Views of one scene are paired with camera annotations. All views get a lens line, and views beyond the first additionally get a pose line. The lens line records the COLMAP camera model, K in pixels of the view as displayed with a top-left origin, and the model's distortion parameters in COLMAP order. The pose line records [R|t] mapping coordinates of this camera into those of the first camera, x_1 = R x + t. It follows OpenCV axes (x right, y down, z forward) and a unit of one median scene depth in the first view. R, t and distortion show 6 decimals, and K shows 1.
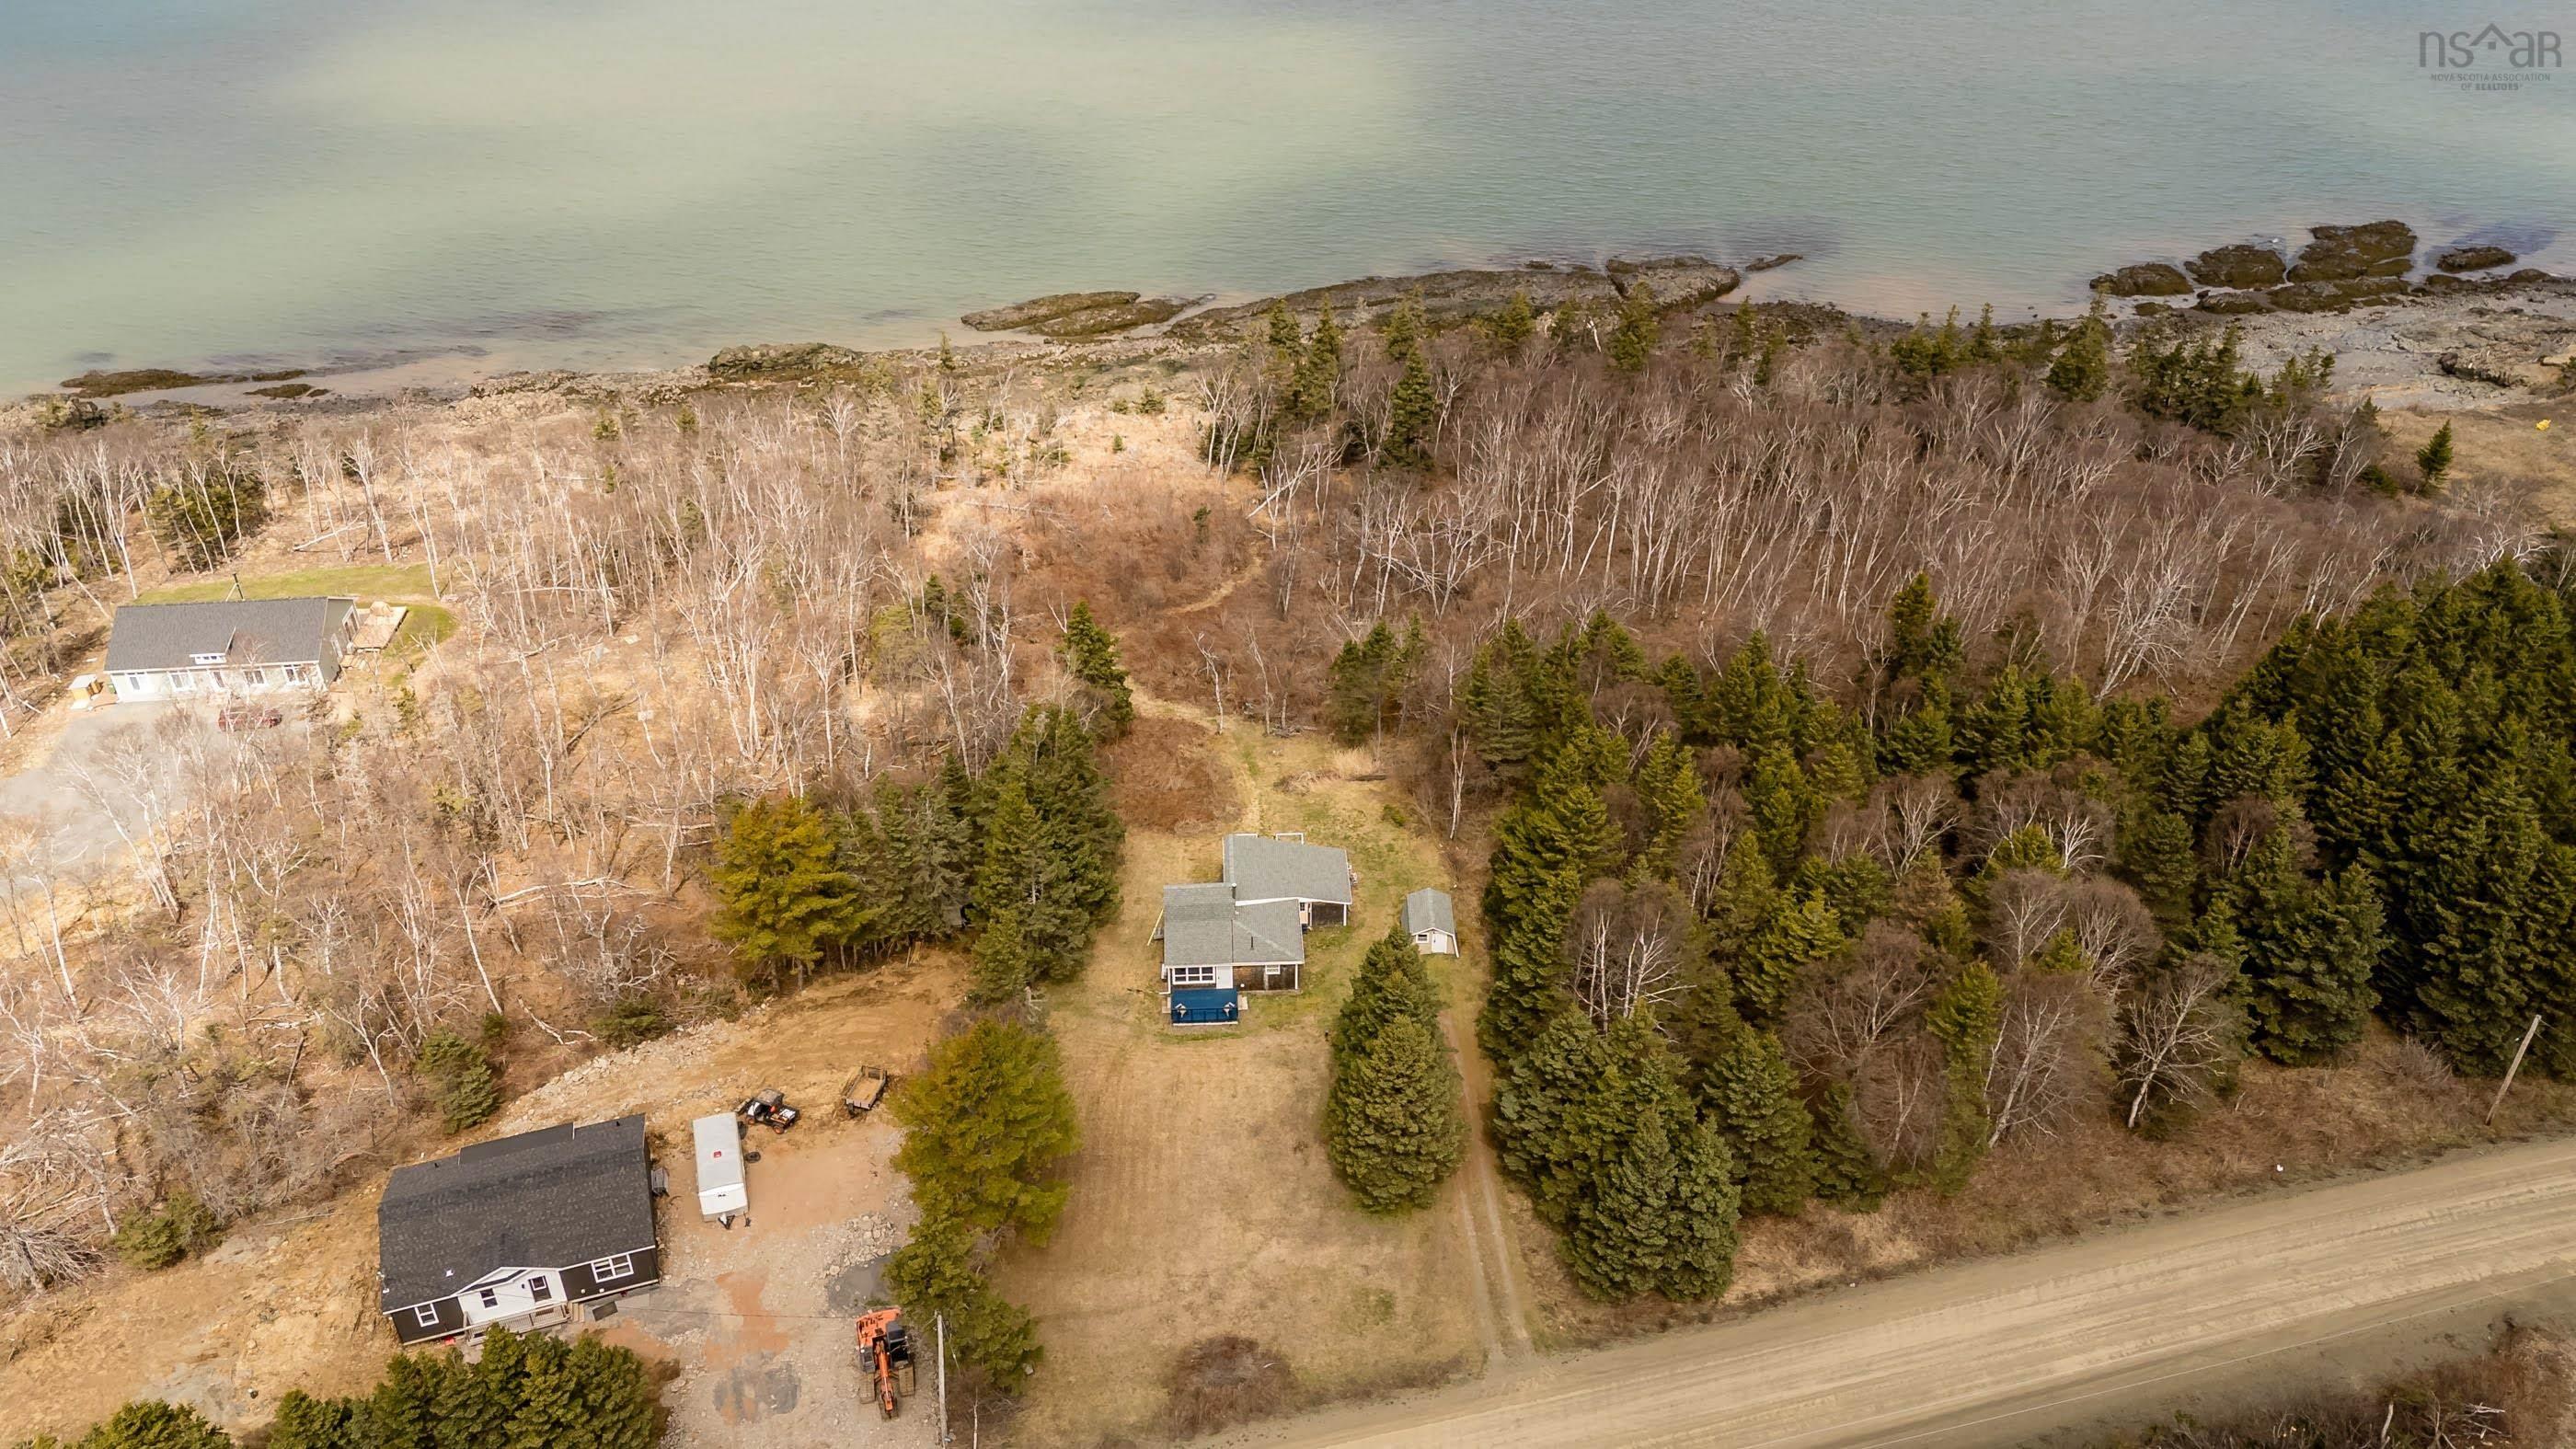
lens RADIAL K [[1887.2, 0, 1288.0], [0, 1887.2, 724.5], [0, 0, 1]] dist [0.100286, -0.096078]
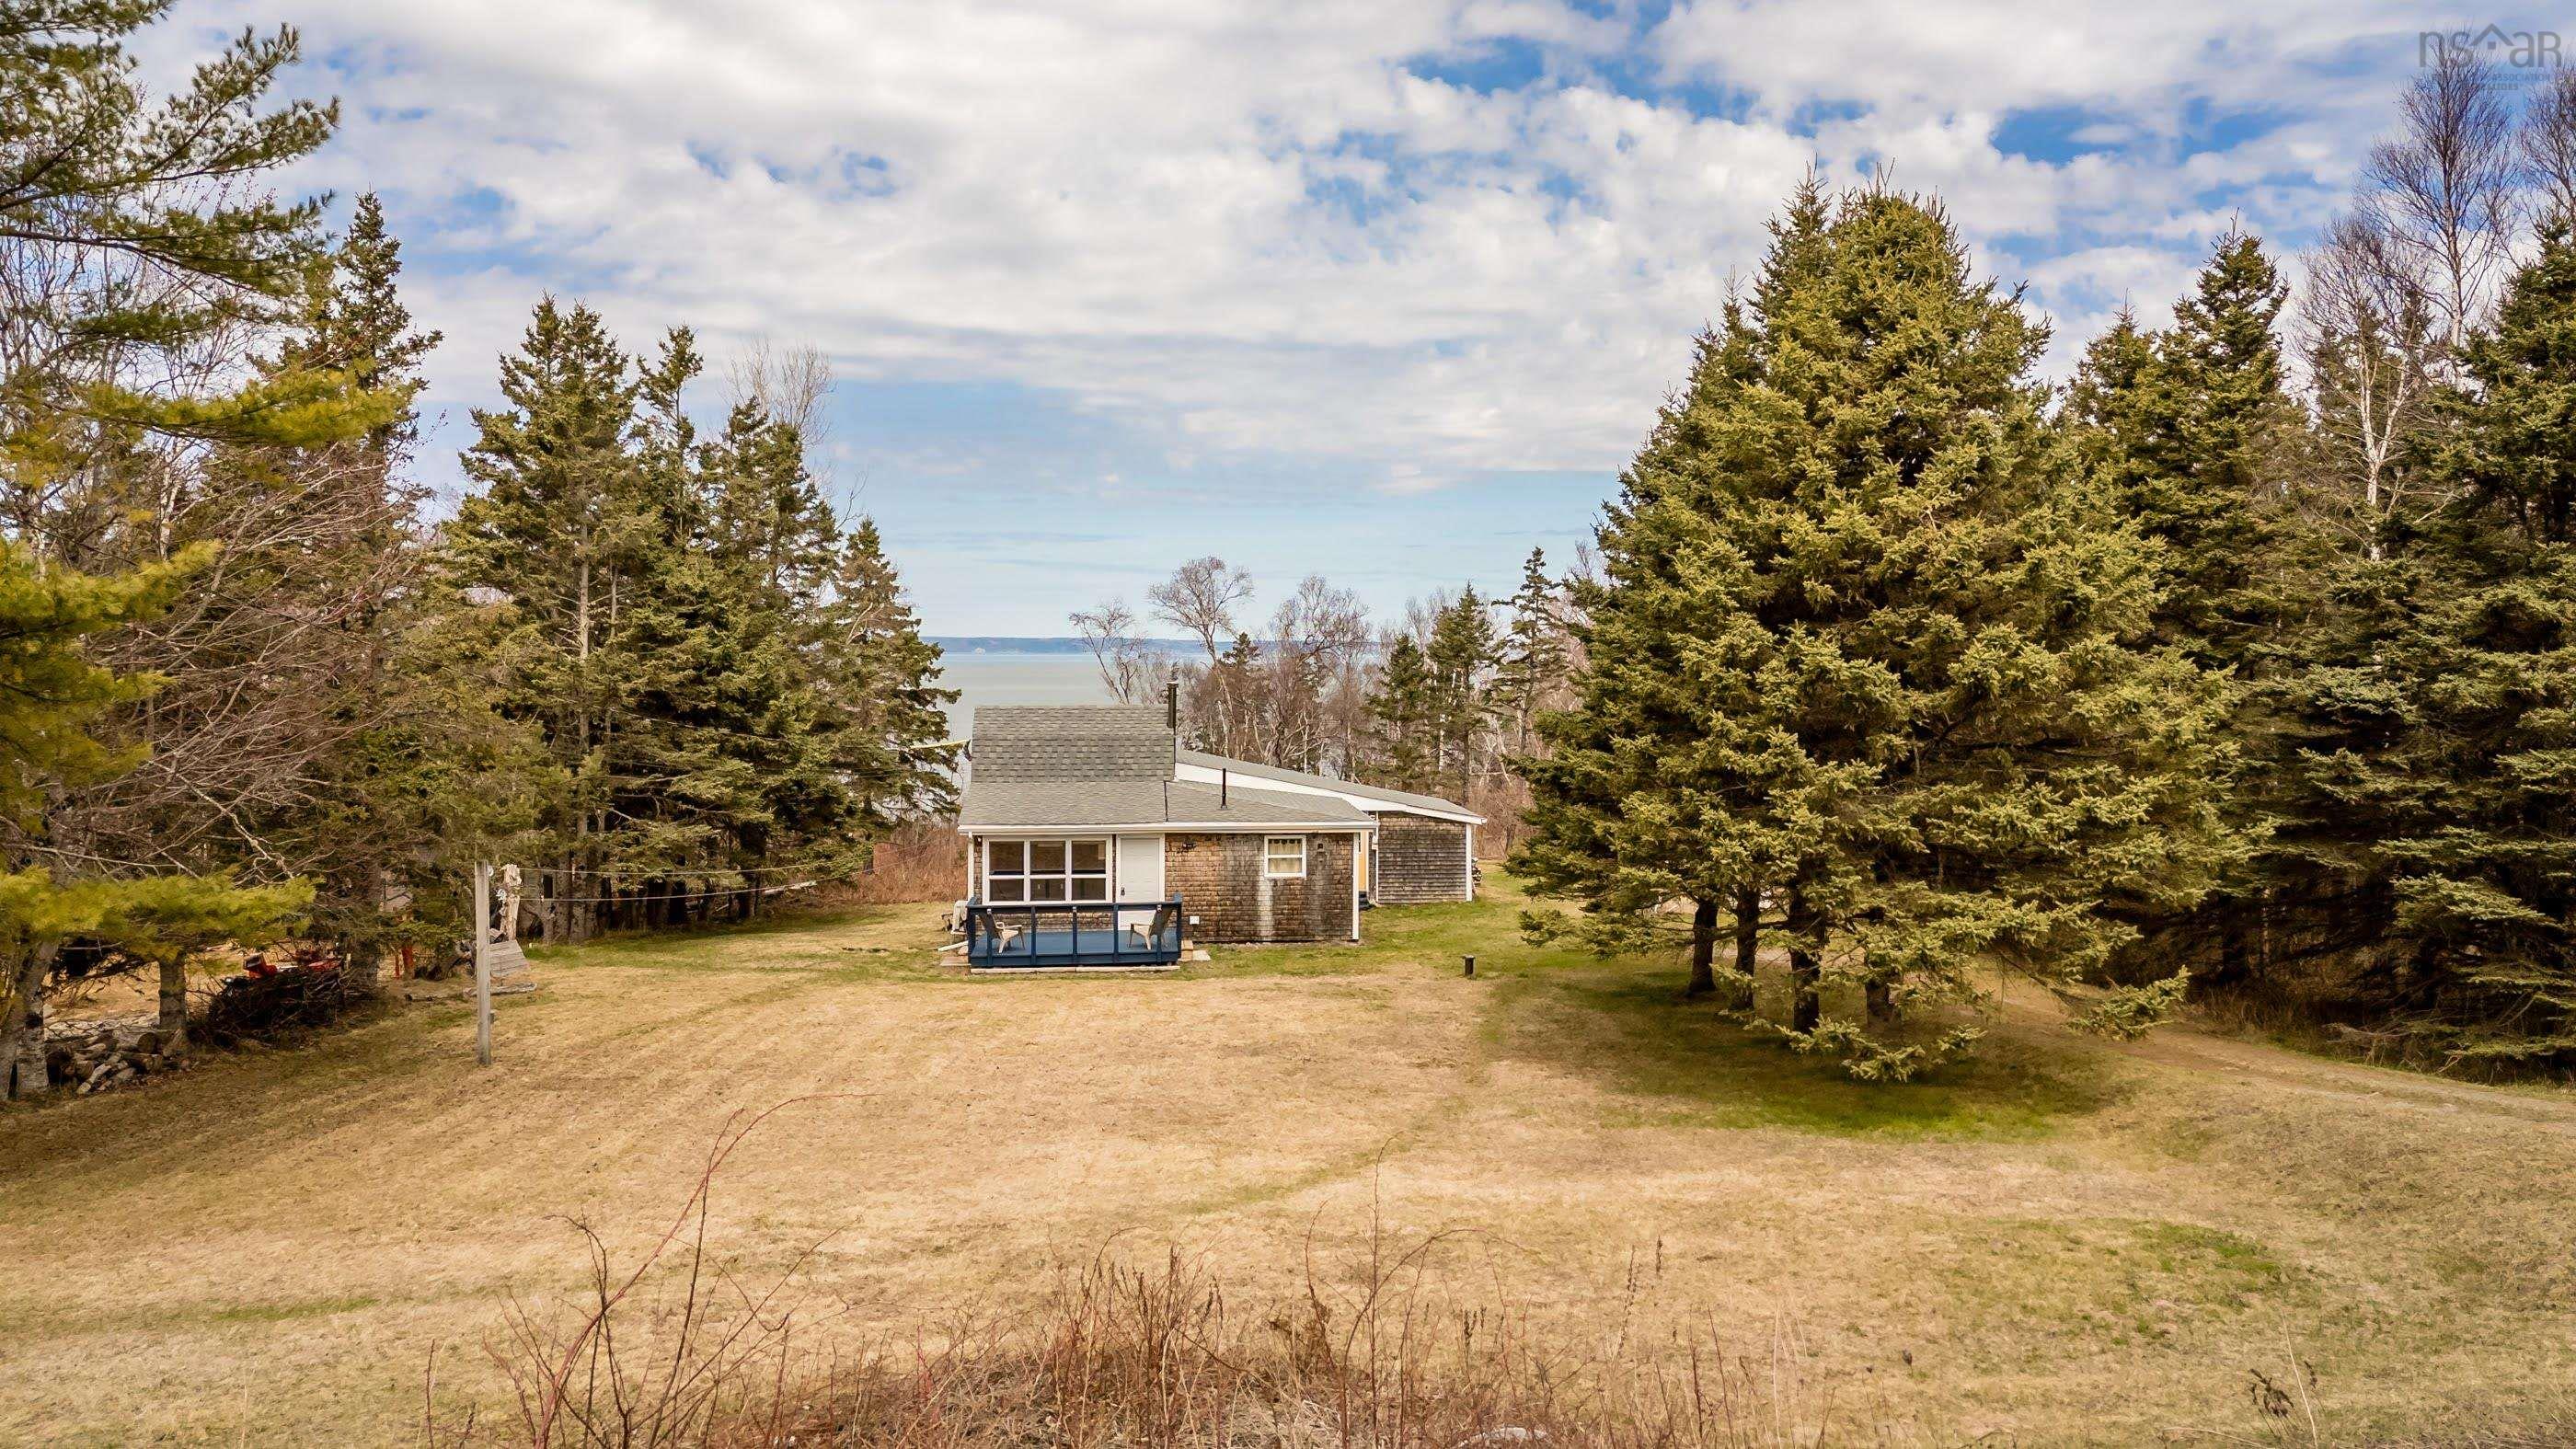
lens RADIAL K [[1887.2, 0, 1288.0], [0, 1887.2, 724.5], [0, 0, 1]] dist [0.100286, -0.096078]
pose [[0.999240, 0.009388, 0.037835, -0.024174], [0.011448, 0.857109, -0.515009, 0.330617], [-0.037264, 0.515050, 0.856350, 0.822189]]
